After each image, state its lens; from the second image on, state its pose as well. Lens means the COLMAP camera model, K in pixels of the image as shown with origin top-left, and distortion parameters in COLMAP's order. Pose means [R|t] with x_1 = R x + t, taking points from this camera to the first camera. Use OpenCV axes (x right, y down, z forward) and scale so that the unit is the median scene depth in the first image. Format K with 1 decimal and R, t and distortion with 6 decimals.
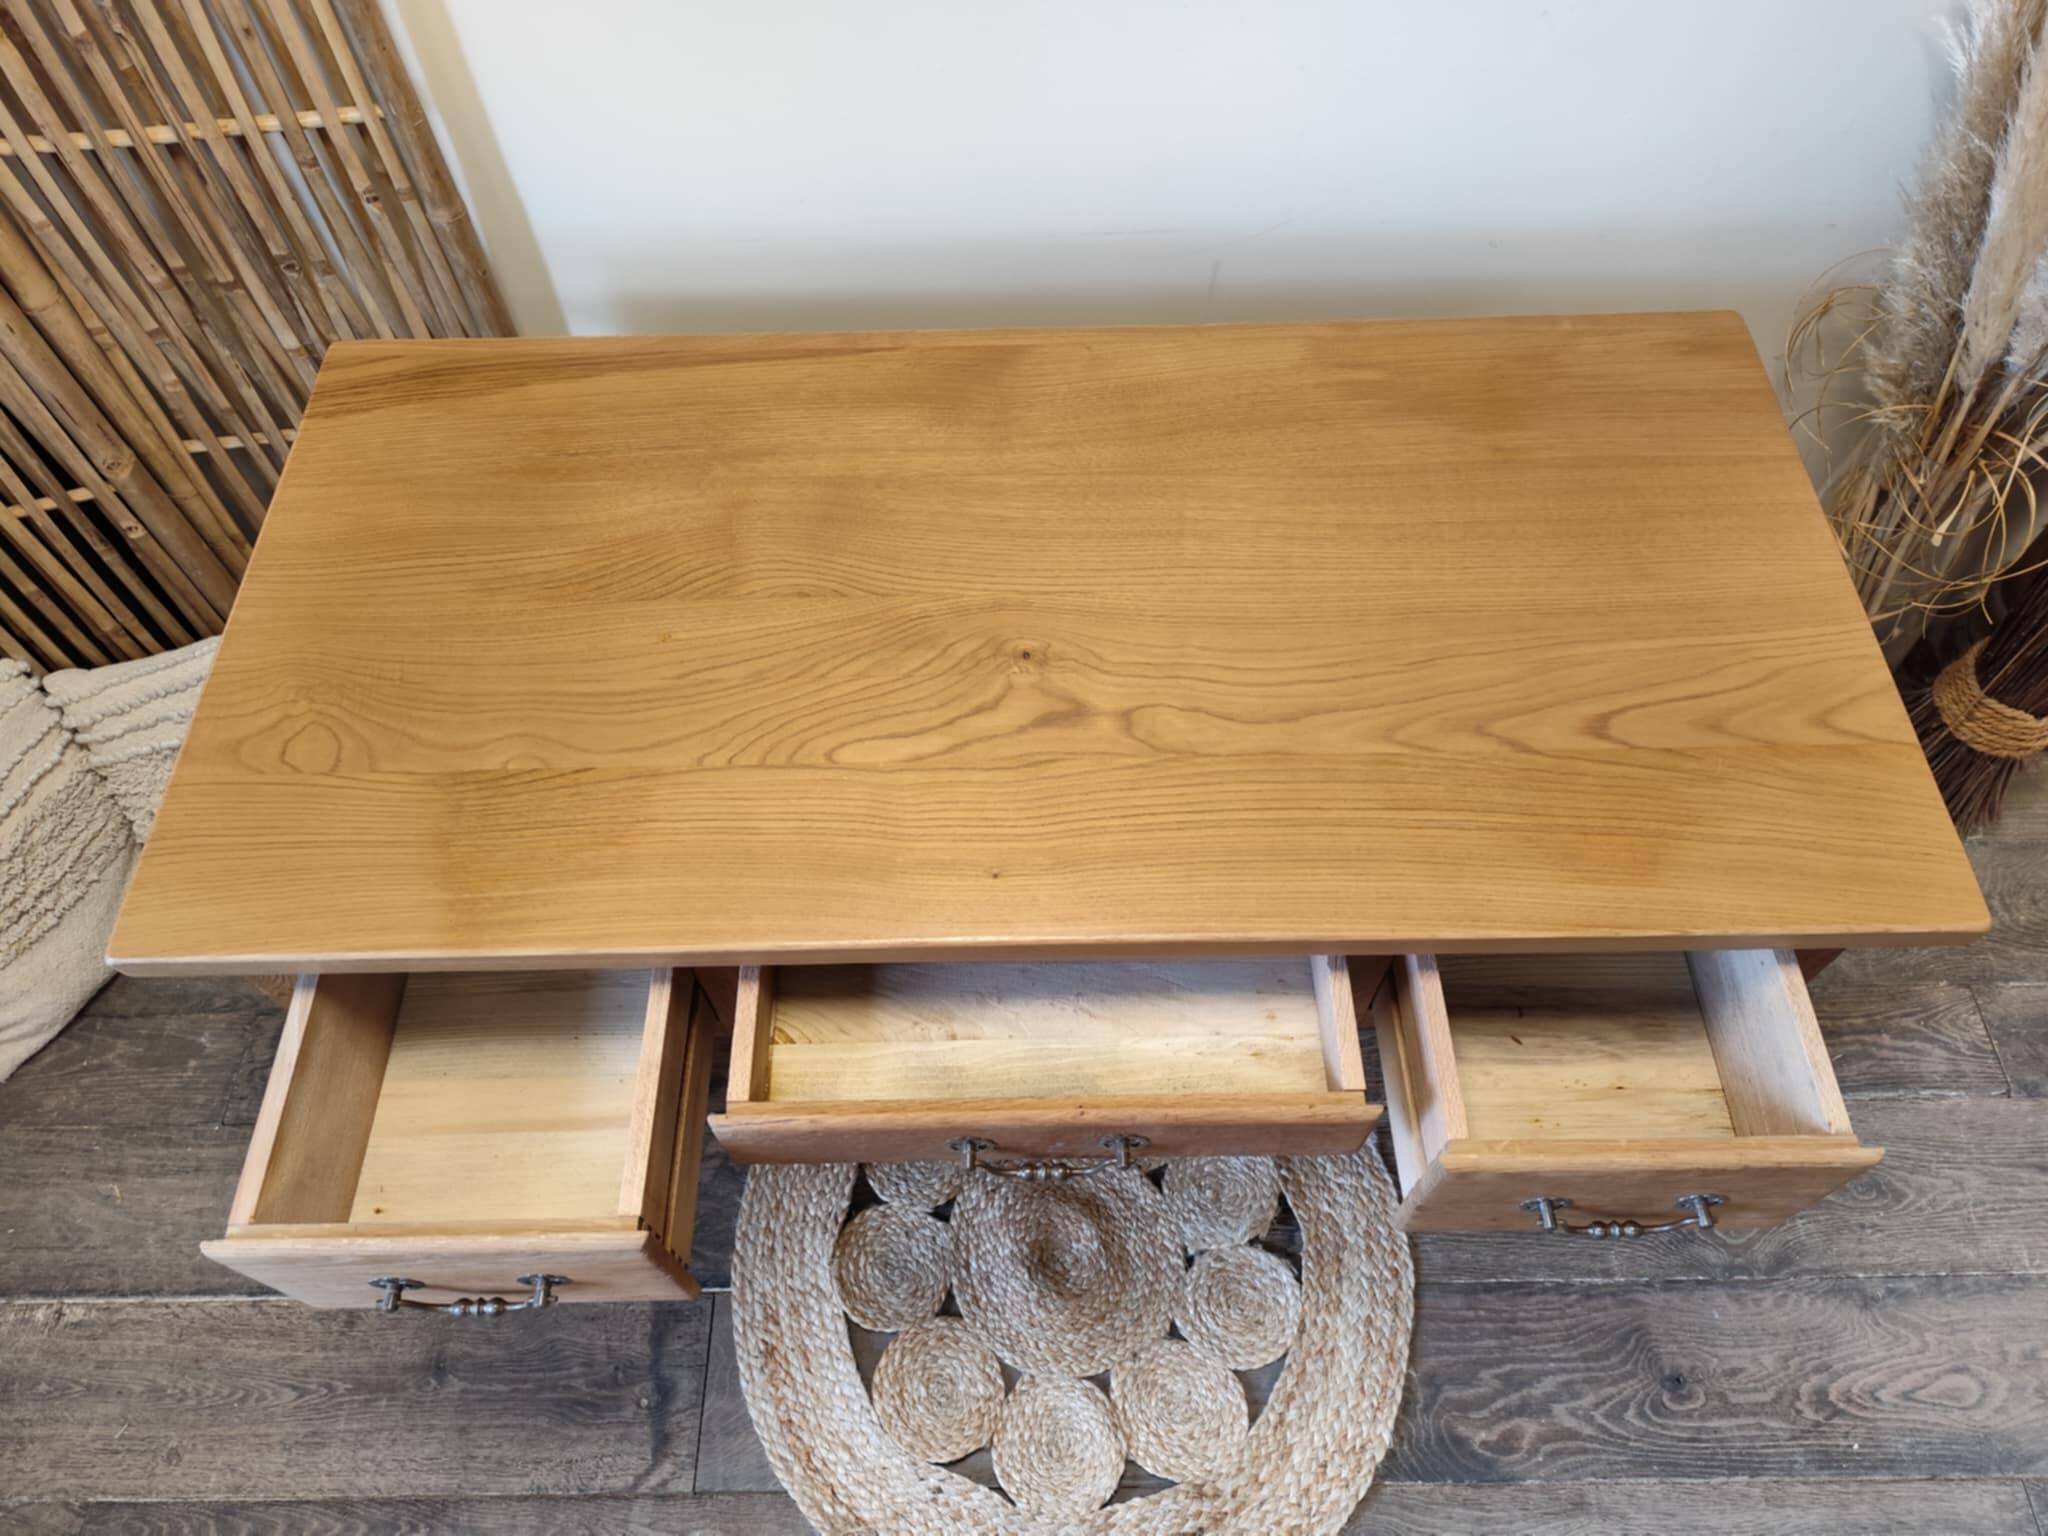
lens RADIAL K [[1395.0, 0, 1029.9], [0, 1395.0, 757.5], [0, 0, 1]] dist [0.029231, -0.035348]
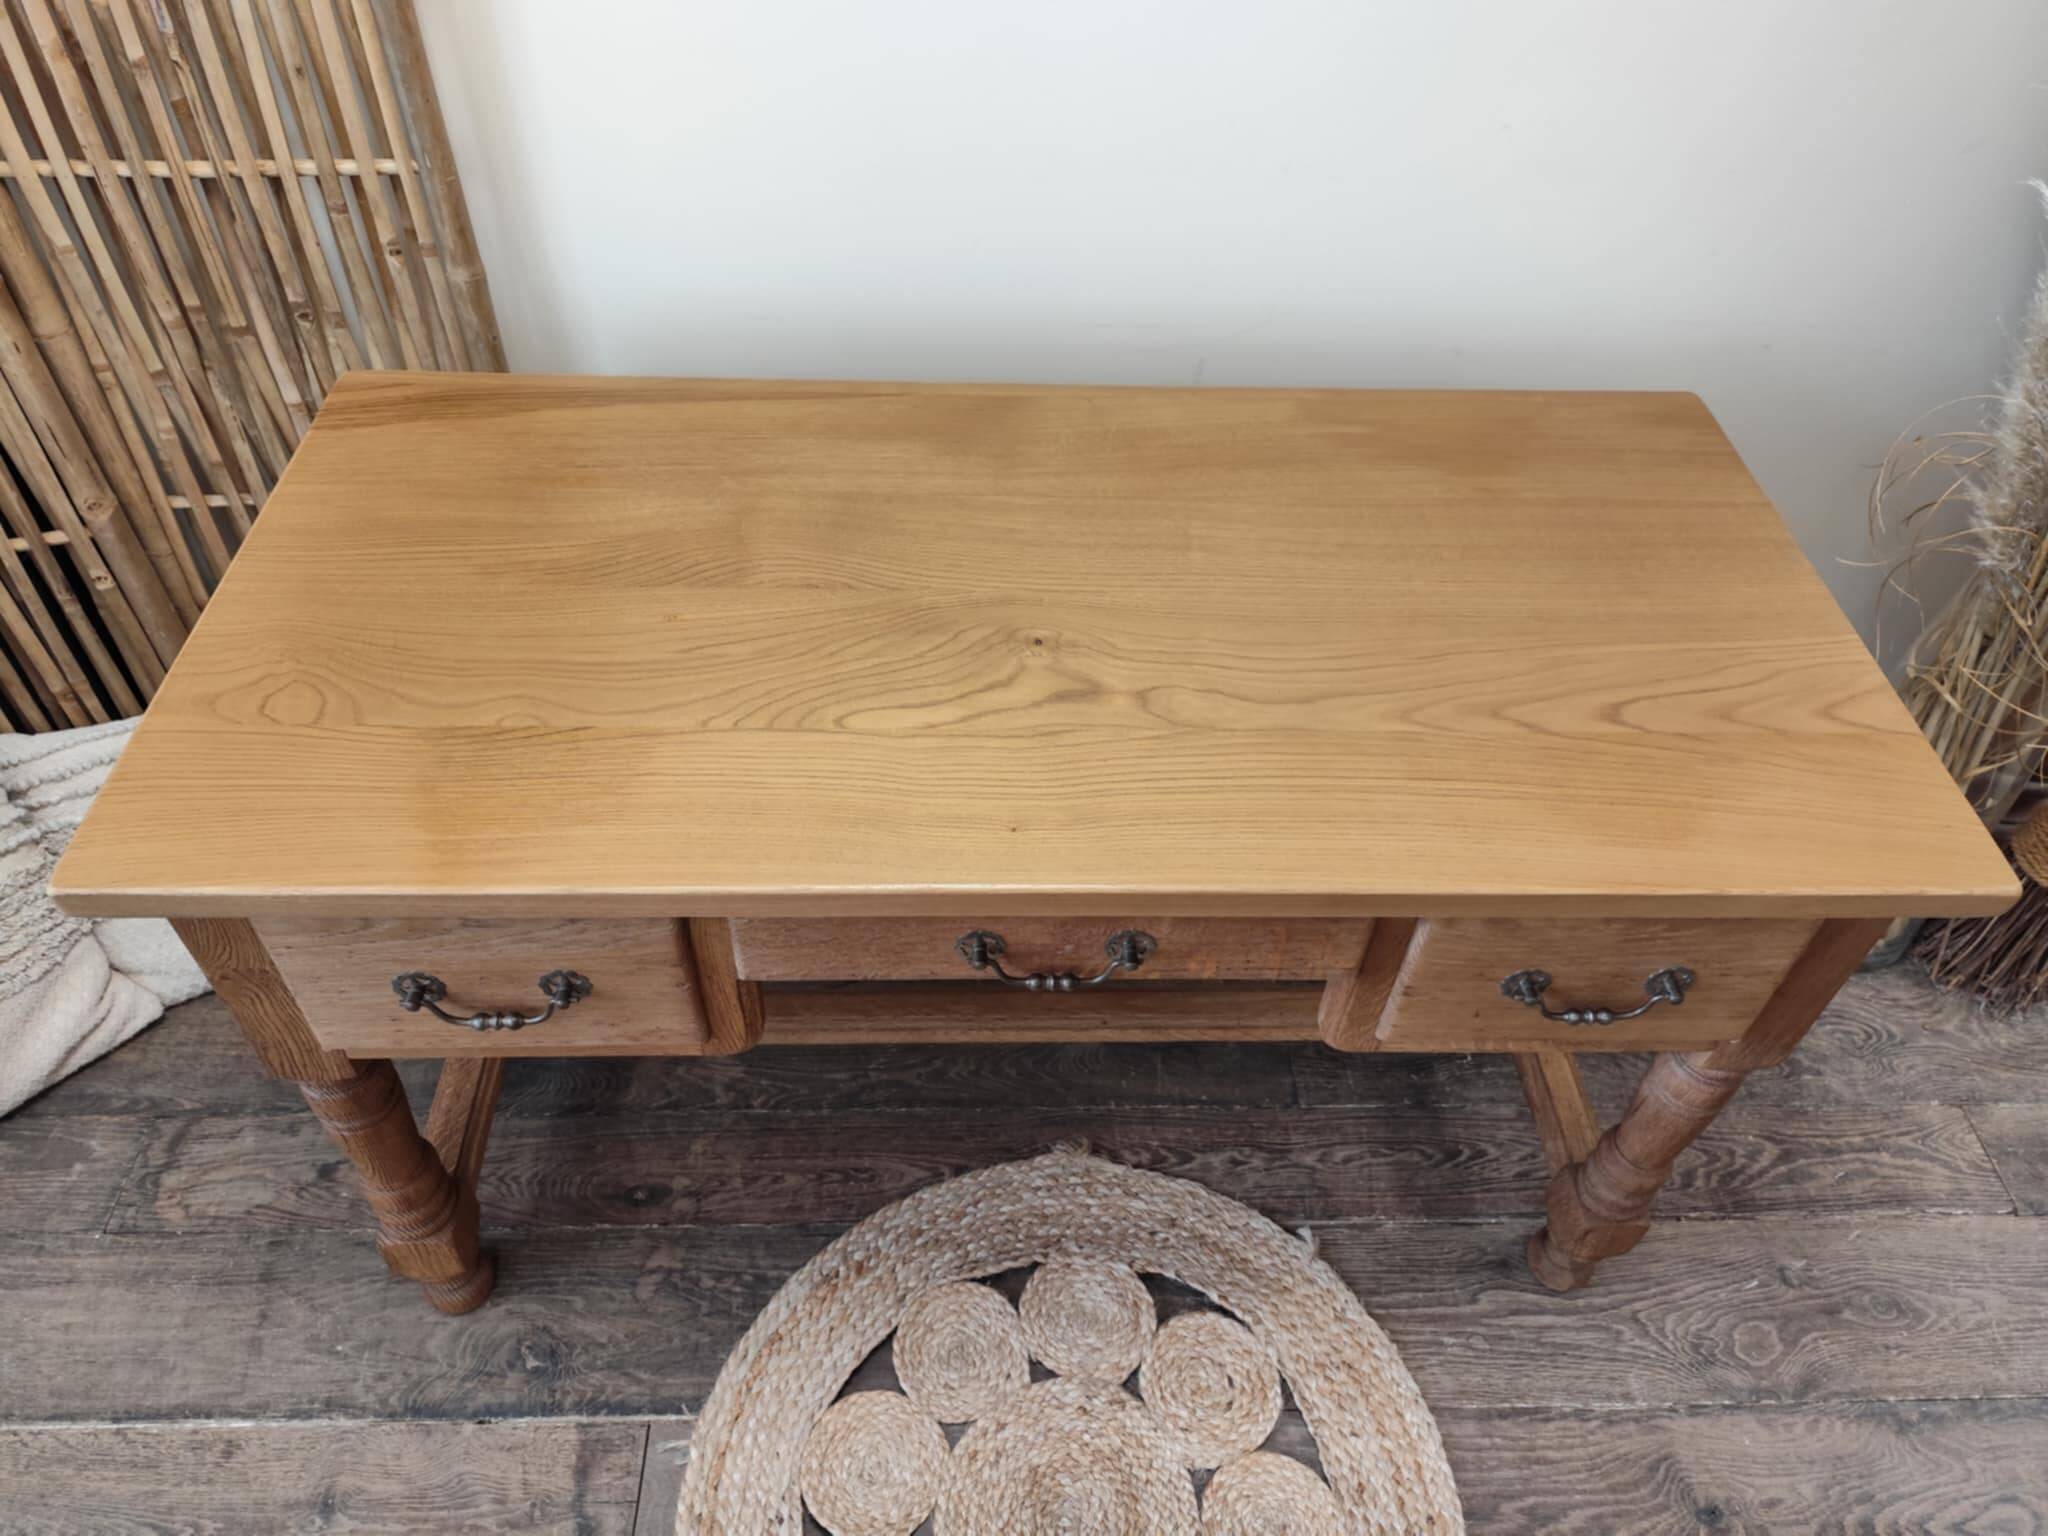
lens RADIAL K [[1398.8, 0, 1022.0], [0, 1398.8, 766.5], [0, 0, 1]] dist [0.024552, -0.031328]
pose [[0.998459, 0.024536, 0.049779, -0.044977], [-0.014177, 0.979966, -0.198659, 0.153744], [-0.053656, 0.197647, 0.978804, 0.032677]]
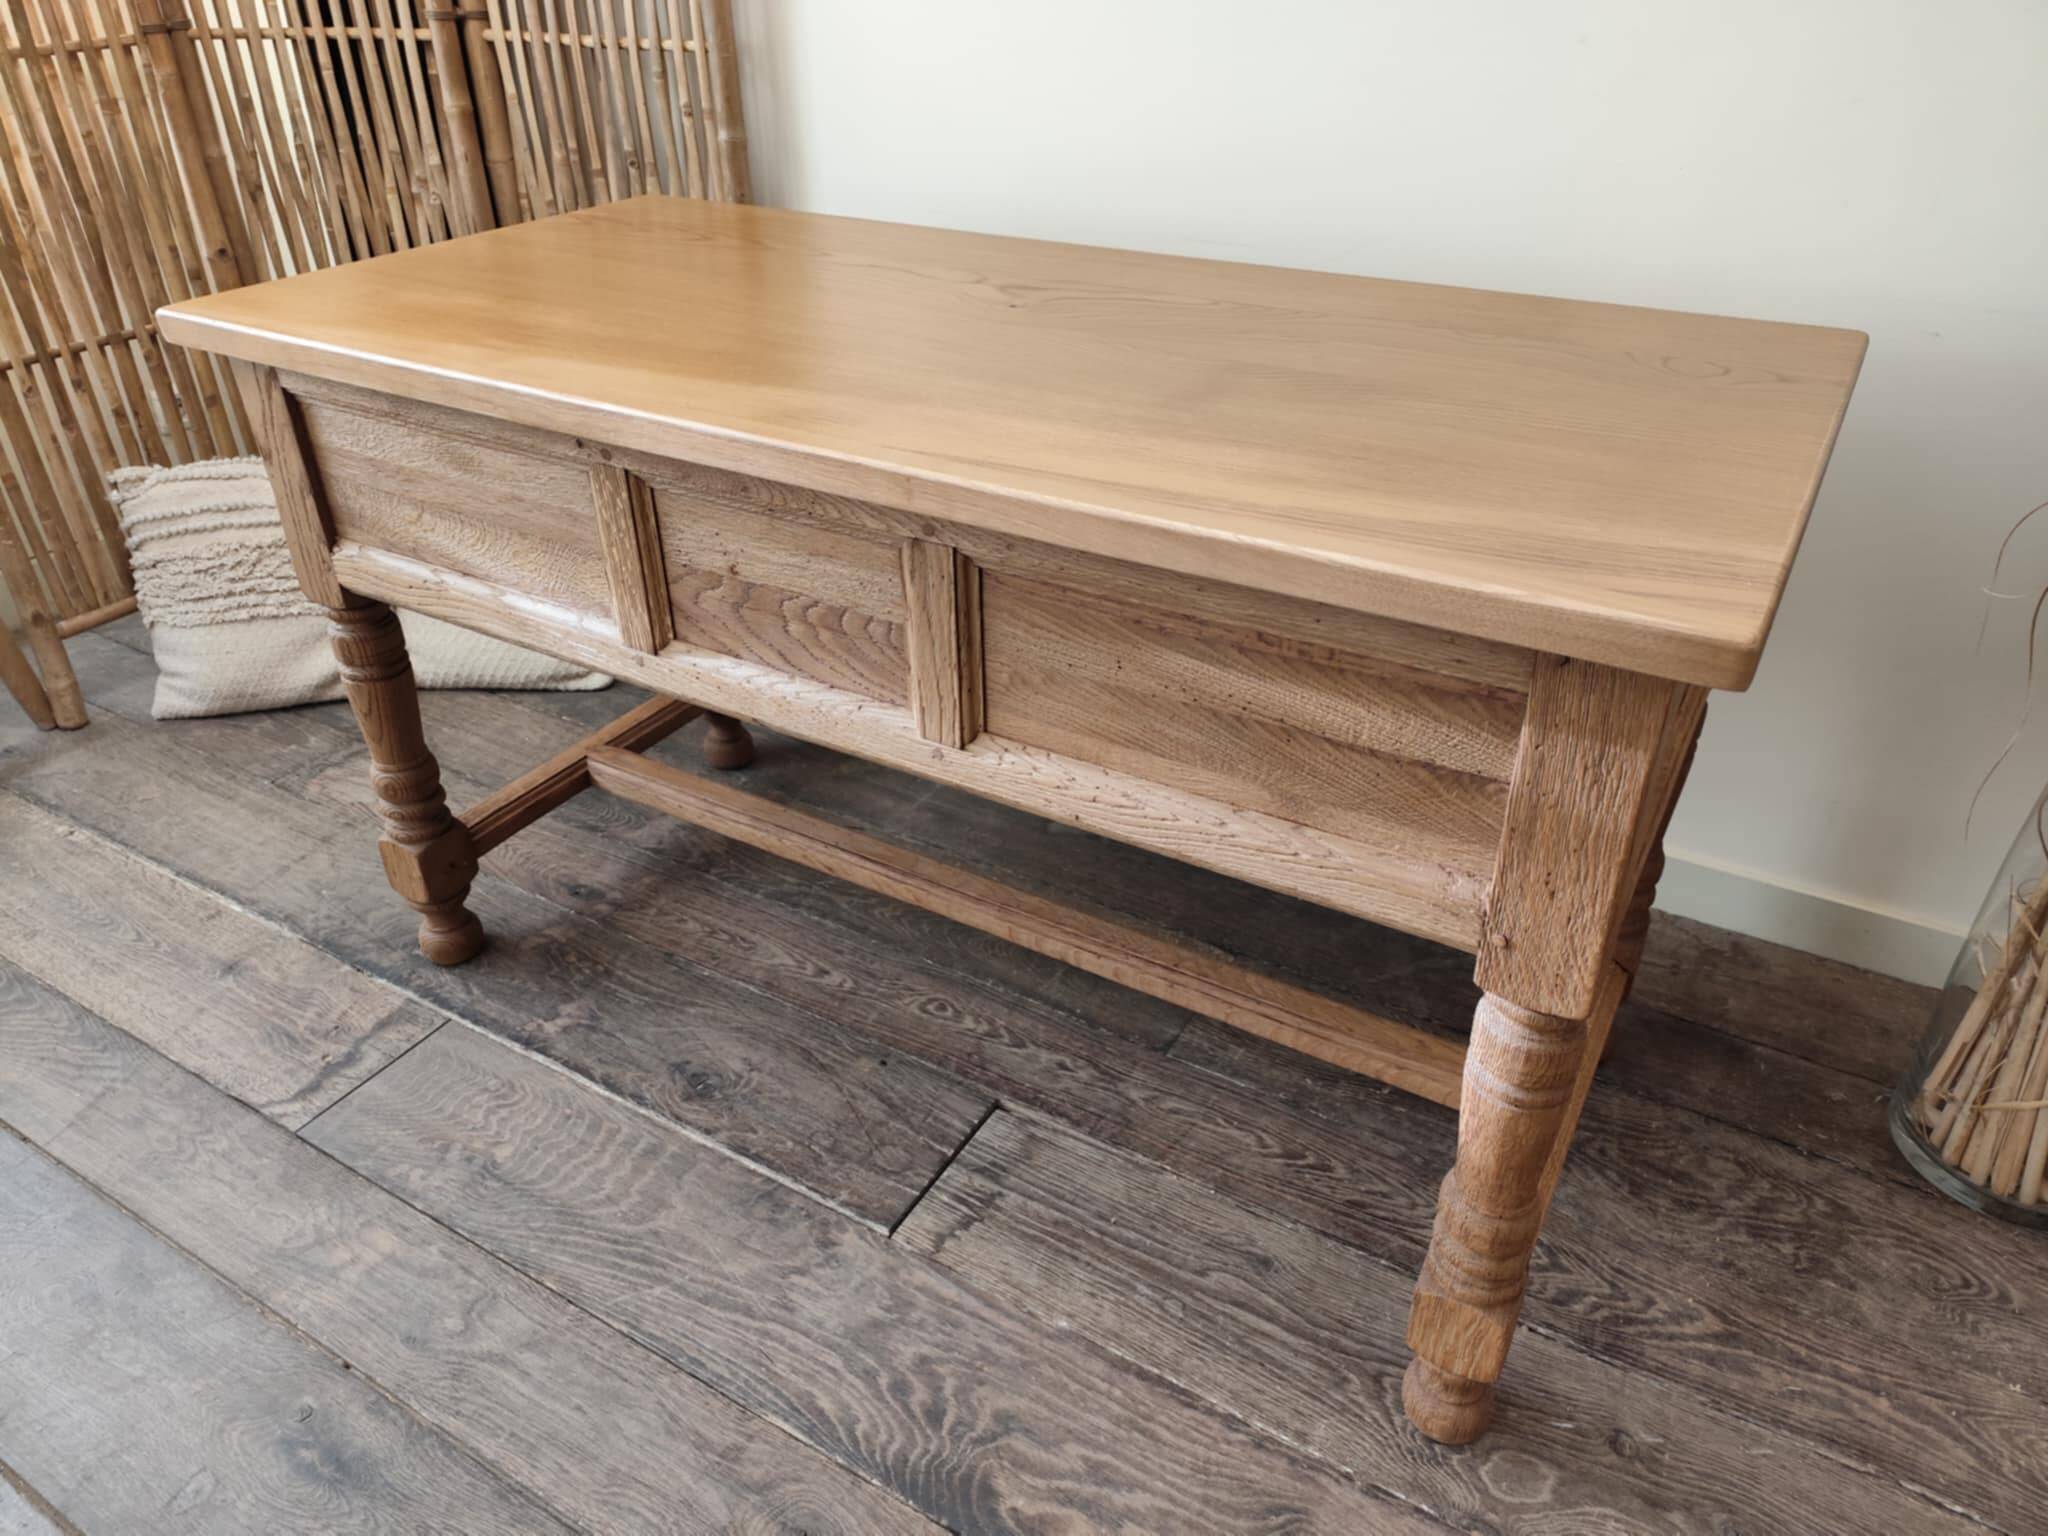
lens RADIAL K [[1398.8, 0, 1022.0], [0, 1398.8, 766.5], [0, 0, 1]] dist [0.024552, -0.031328]
pose [[0.852785, 0.284254, -0.438130, 0.520920], [-0.443513, 0.837146, -0.320131, 0.384191], [0.275780, 0.467319, 0.839975, 0.197104]]
